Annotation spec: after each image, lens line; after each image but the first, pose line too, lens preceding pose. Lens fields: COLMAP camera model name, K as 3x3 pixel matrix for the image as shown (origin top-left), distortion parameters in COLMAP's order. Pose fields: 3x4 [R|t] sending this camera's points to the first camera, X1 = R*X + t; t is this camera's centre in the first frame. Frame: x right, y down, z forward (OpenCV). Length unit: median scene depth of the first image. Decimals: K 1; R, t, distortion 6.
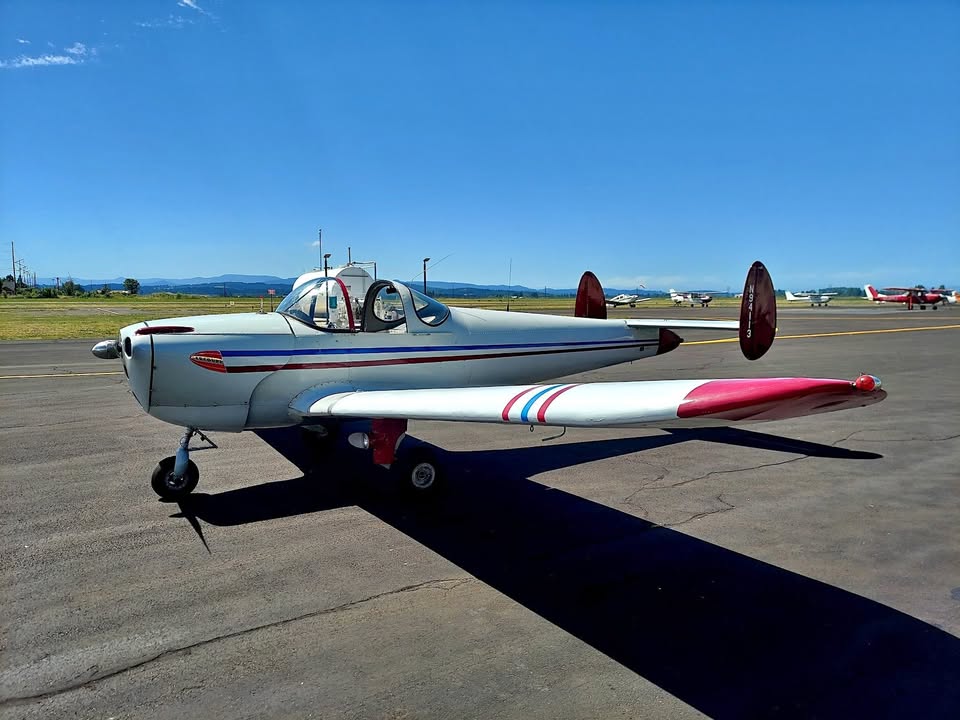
lens RADIAL K [[693.1, 0, 480.2], [0, 693.1, 372.5], [0, 0, 1]] dist [0.069498, -0.068715]
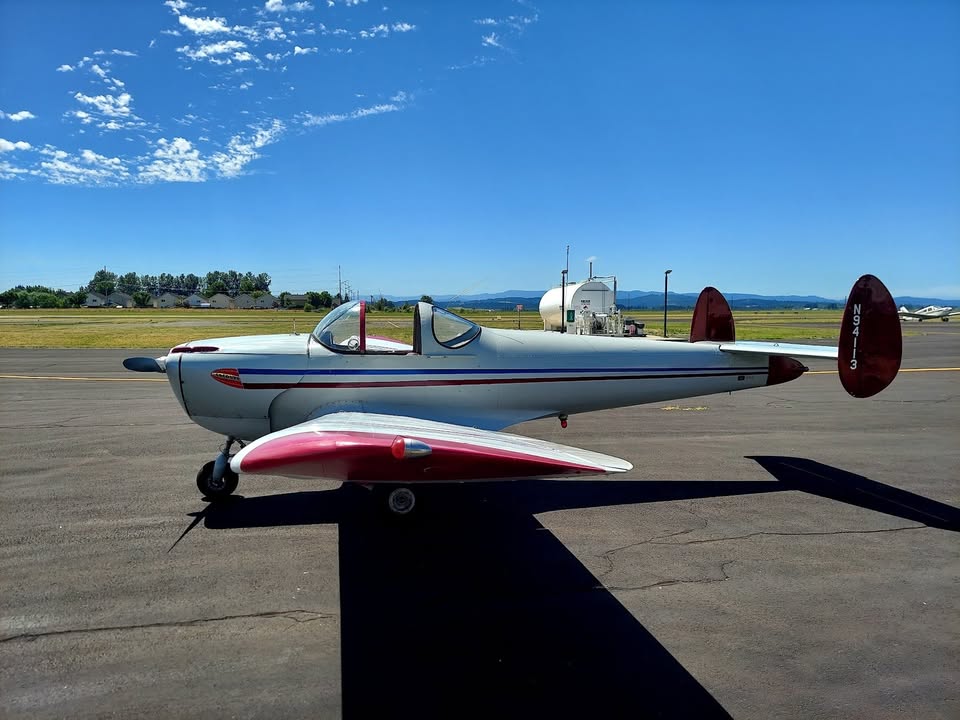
lens RADIAL K [[693.1, 0, 480.2], [0, 693.1, 372.5], [0, 0, 1]] dist [0.069498, -0.068715]
pose [[0.923830, 0.032247, -0.381441, 0.376204], [-0.039254, 0.999173, -0.010601, -0.026532], [0.380784, 0.024767, 0.924332, 0.120437]]
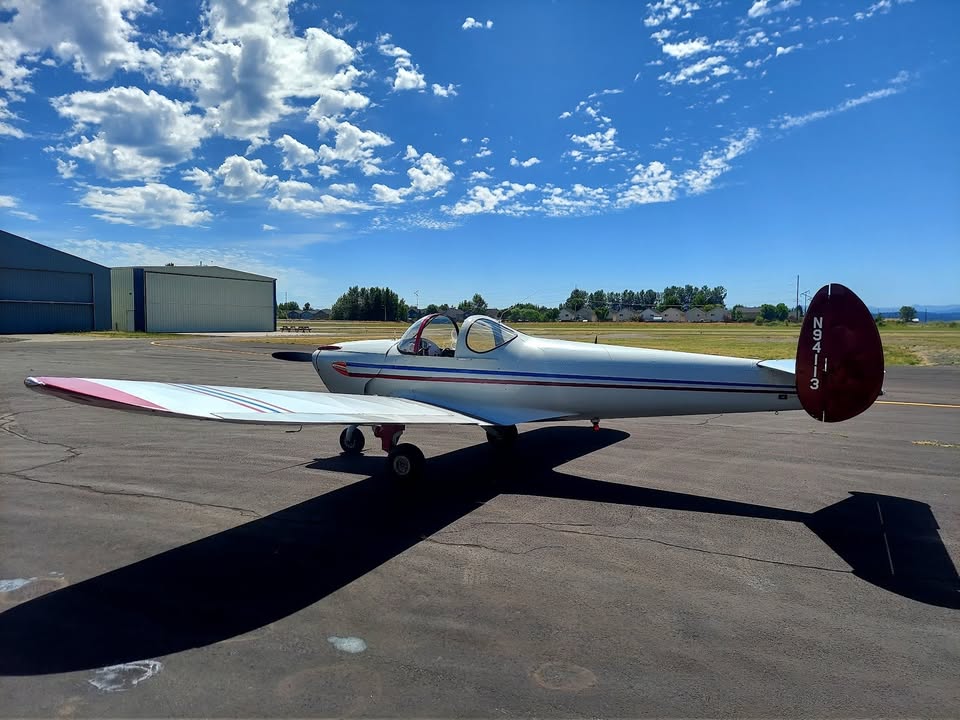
lens RADIAL K [[690.0, 0, 476.9], [0, 690.0, 380.2], [0, 0, 1]] dist [0.096522, -0.108174]
pose [[0.510376, 0.072125, -0.856921, 1.051591], [-0.096484, 0.994988, 0.026280, -0.056773], [0.854521, 0.069266, 0.514777, 0.421982]]
